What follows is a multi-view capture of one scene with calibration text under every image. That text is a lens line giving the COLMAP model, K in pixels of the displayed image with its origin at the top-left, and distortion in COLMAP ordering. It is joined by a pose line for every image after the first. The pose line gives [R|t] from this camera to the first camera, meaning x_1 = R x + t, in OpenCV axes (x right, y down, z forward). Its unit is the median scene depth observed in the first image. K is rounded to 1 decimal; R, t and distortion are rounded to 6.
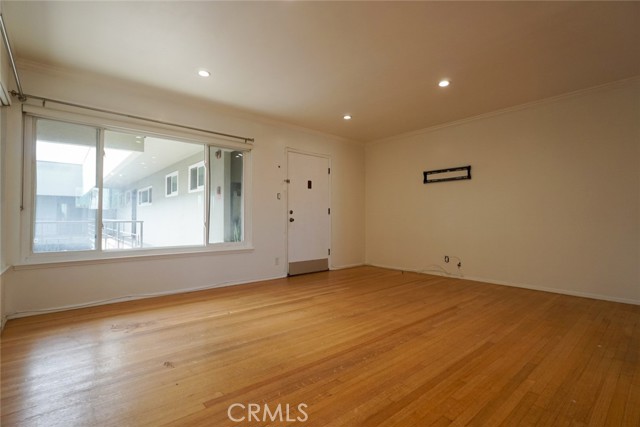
lens RADIAL K [[304.5, 0, 320.0], [0, 304.5, 213.5], [0, 0, 1]] dist [-0.003939, 0.001323]
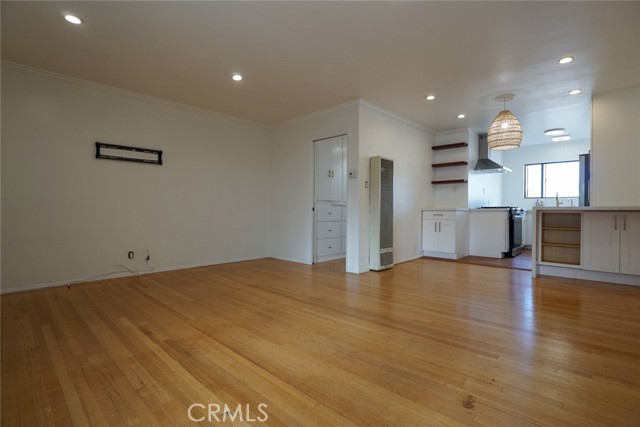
lens RADIAL K [[304.5, 0, 320.0], [0, 304.5, 213.5], [0, 0, 1]] dist [-0.003939, 0.001323]
pose [[-0.093333, -0.013109, 0.995549, -0.662056], [-0.022647, 0.999683, 0.011041, 0.021196], [-0.995377, -0.021516, -0.093600, 0.799975]]
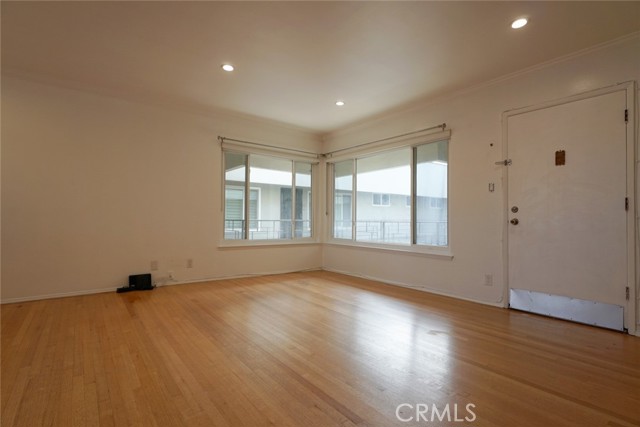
lens RADIAL K [[313.9, 0, 320.1], [0, 313.9, 215.2], [0, 0, 1]] dist [-0.002424, 0.000198]
pose [[-0.059141, -0.013718, -0.998155, 0.846070], [0.011826, 0.999826, -0.014442, 0.017501], [0.998180, -0.012658, -0.058969, 0.917561]]
